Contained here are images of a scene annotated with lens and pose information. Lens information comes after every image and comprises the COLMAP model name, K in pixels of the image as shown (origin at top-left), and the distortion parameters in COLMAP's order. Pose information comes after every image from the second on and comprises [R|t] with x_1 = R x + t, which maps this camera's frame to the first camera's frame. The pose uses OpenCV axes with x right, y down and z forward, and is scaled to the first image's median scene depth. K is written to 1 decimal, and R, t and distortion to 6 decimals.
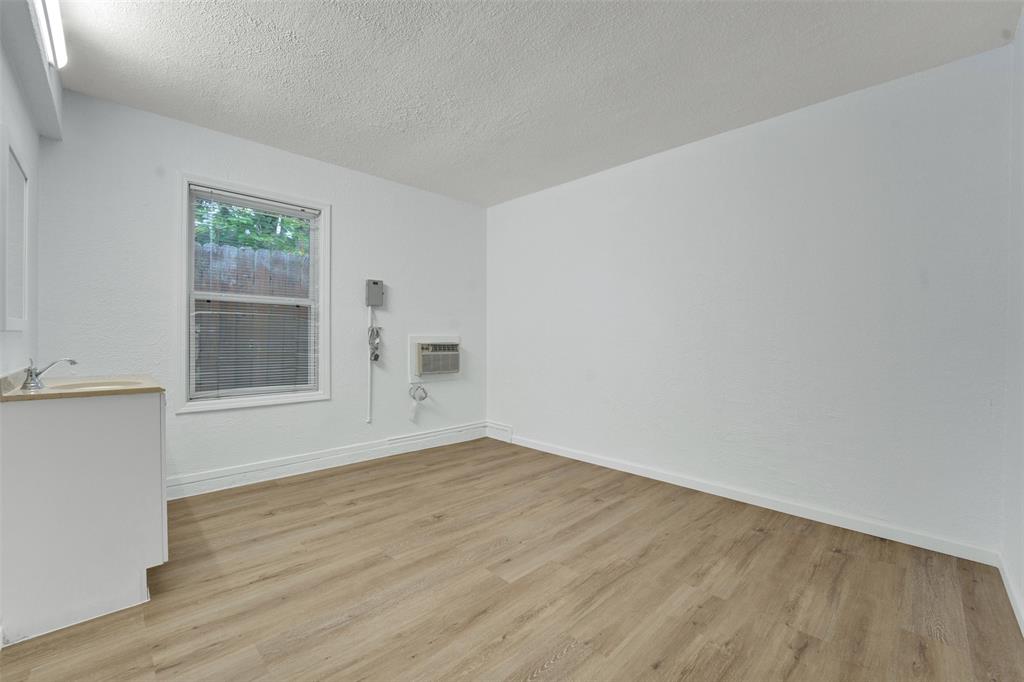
lens RADIAL K [[419.9, 0, 512.0], [0, 419.9, 341.0], [0, 0, 1]] dist [-0.018608, 0.000403]
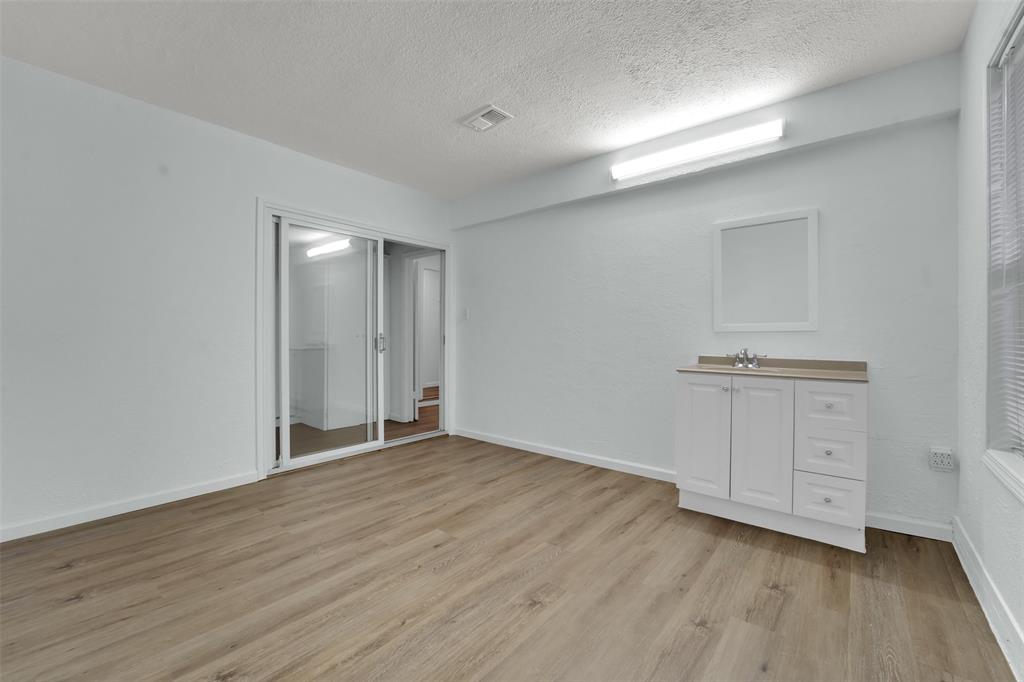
lens RADIAL K [[419.9, 0, 512.0], [0, 419.9, 341.0], [0, 0, 1]] dist [-0.018608, 0.000403]
pose [[-0.995469, -0.007454, -0.094790, -0.092154], [-0.008903, 0.999850, 0.014869, -0.003441], [0.094665, 0.015645, -0.995386, 2.020188]]
